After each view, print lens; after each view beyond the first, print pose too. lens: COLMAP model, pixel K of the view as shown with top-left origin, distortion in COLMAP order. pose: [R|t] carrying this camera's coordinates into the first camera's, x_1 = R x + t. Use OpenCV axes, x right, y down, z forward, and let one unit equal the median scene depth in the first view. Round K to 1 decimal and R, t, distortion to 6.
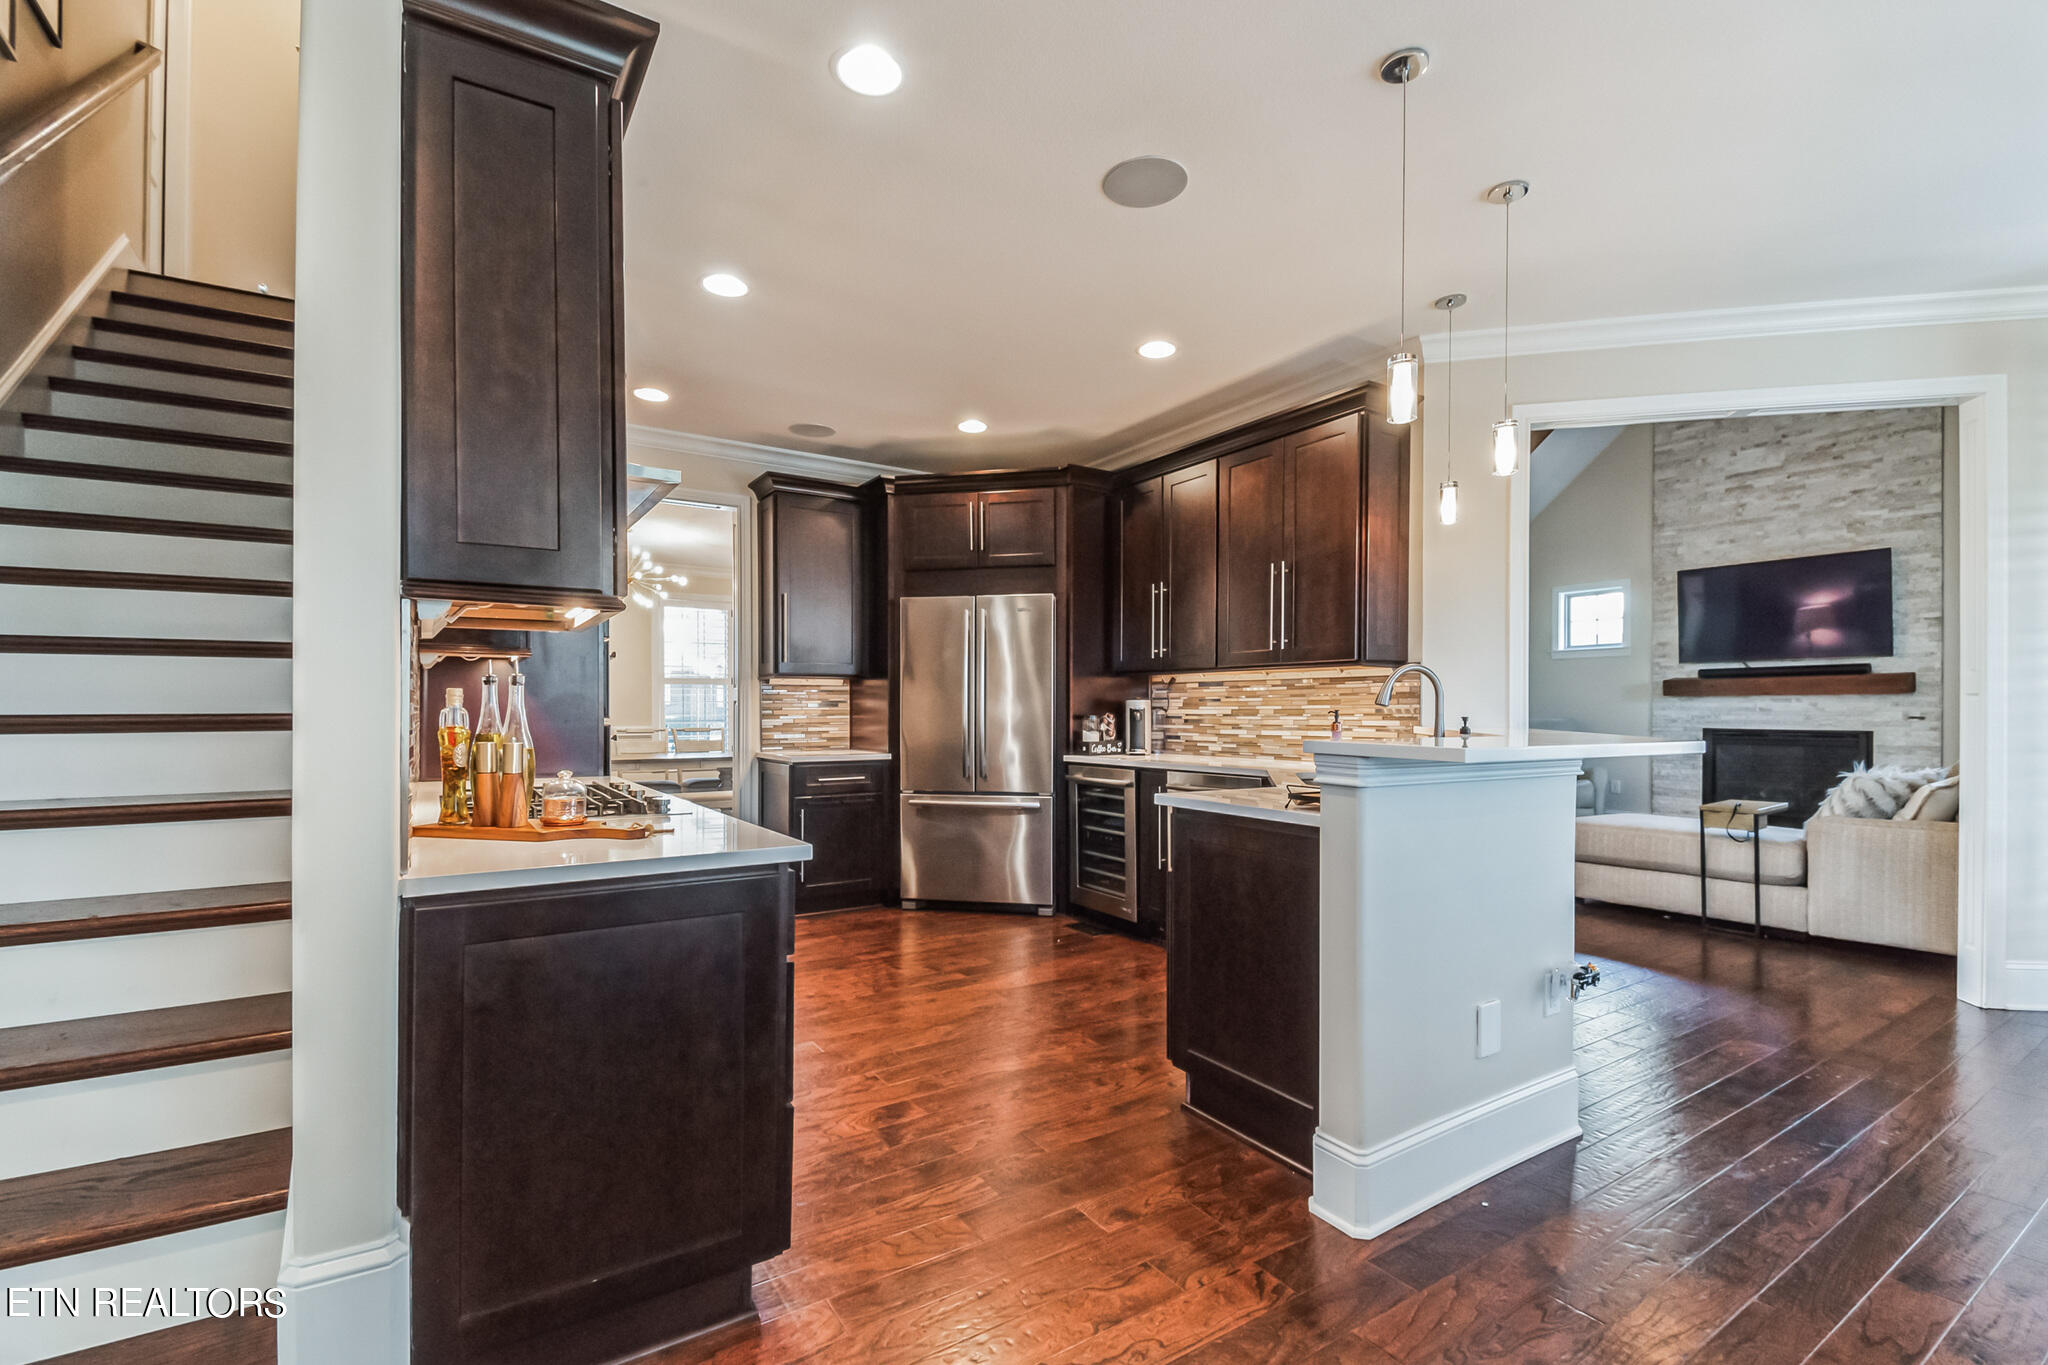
lens RADIAL K [[900.4, 0, 1025.5], [0, 900.4, 702.0], [0, 0, 1]] dist [0.002569, -0.000295]
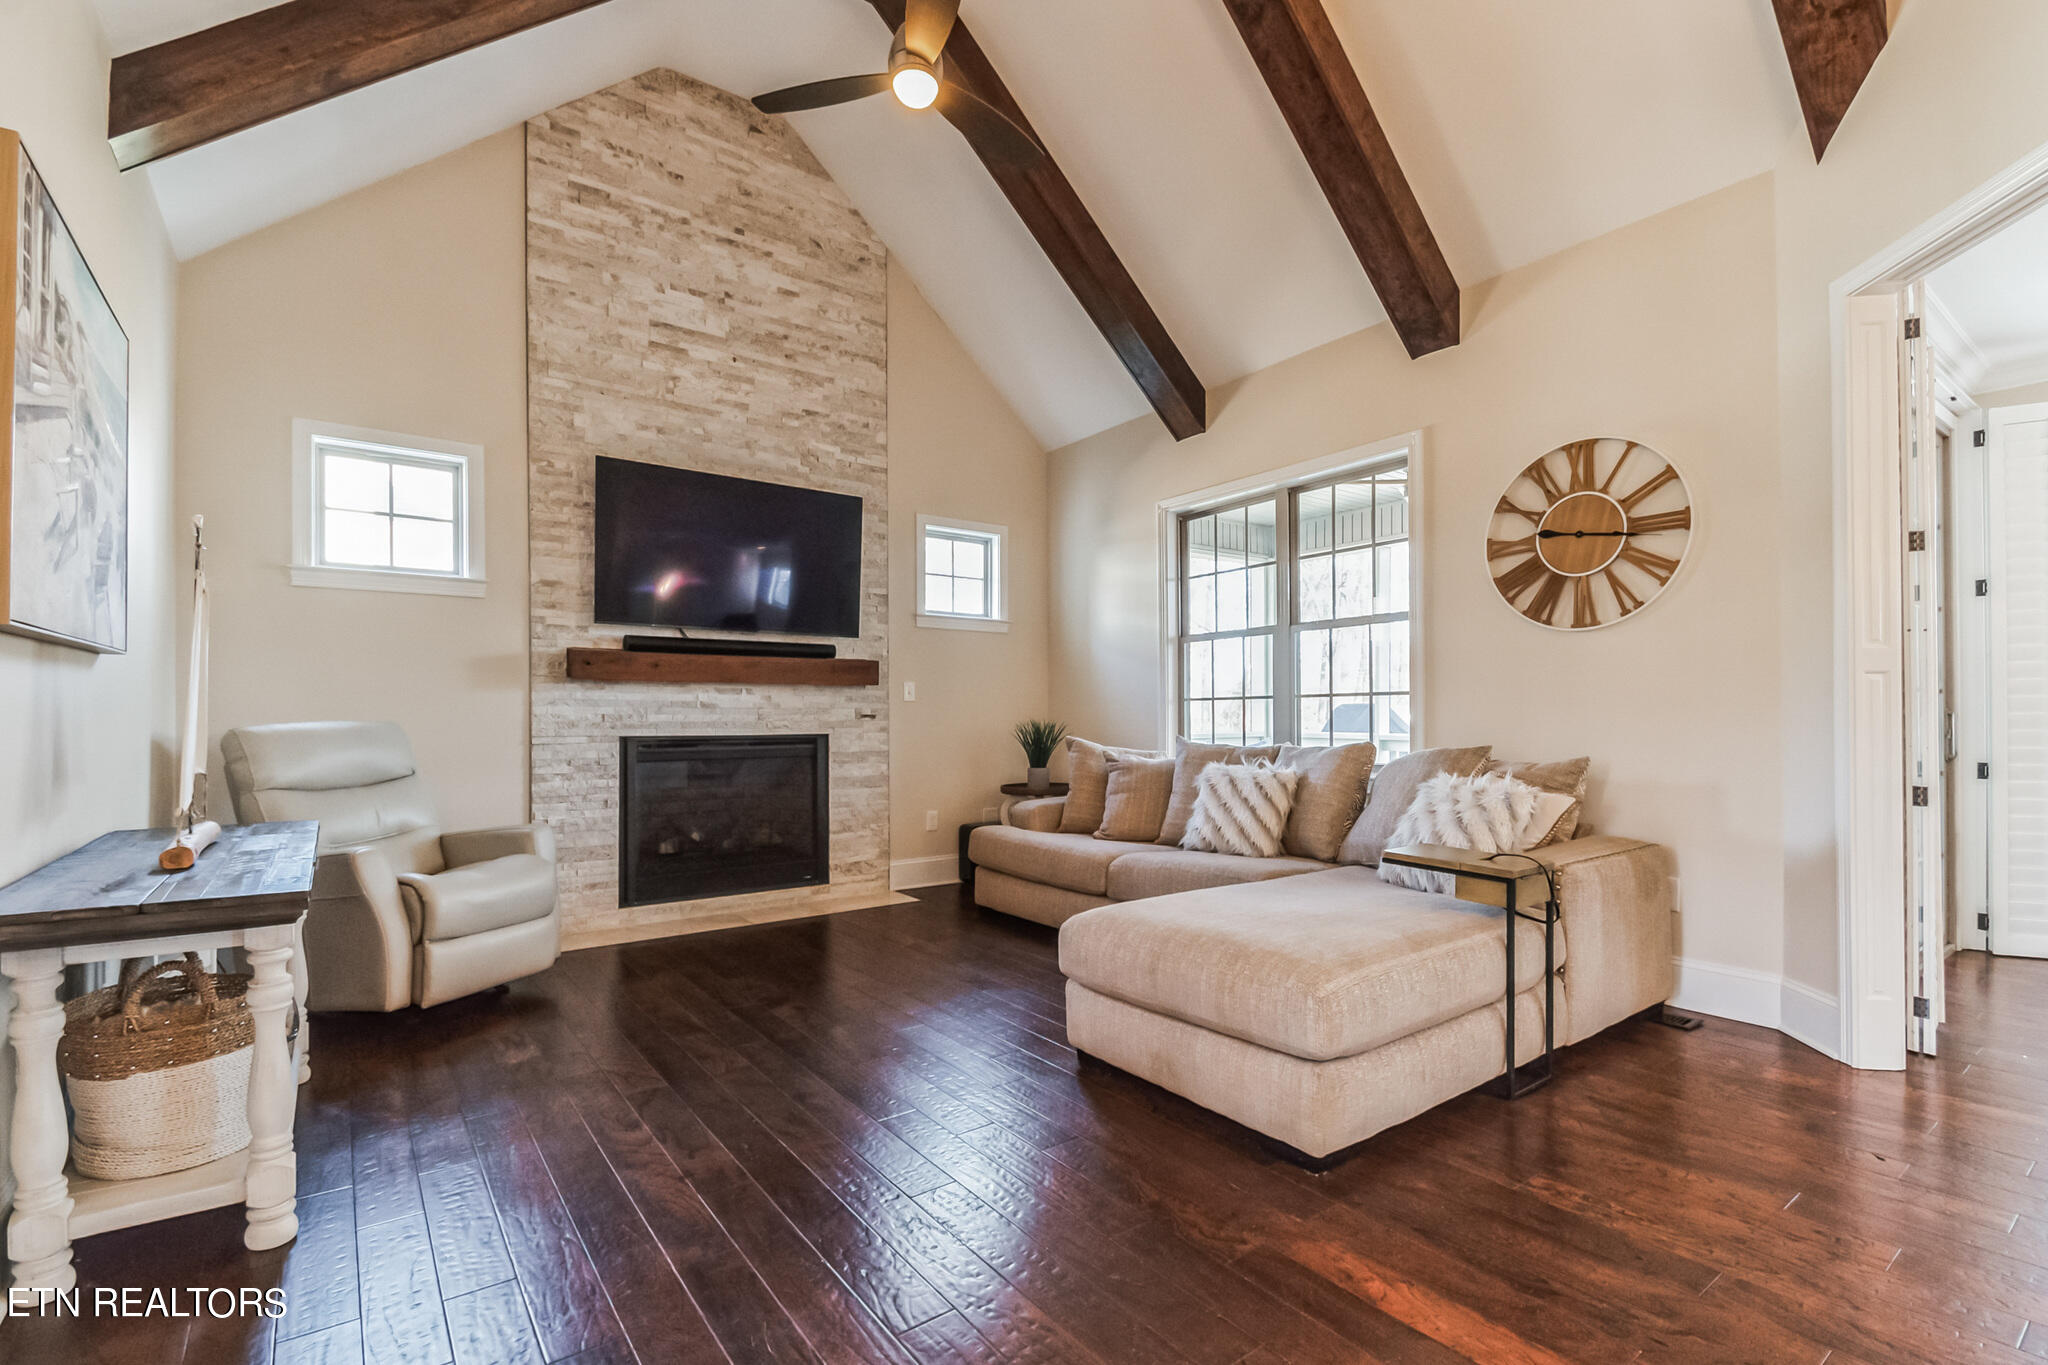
lens RADIAL K [[900.4, 0, 1041.0], [0, 900.4, 724.0], [0, 0, 1]] dist [0.002569, -0.000295]
pose [[-0.086365, -0.009428, 0.996219, 0.166923], [-0.006705, 0.999938, 0.008882, 0.015900], [-0.996241, -0.005913, -0.086423, 0.893024]]
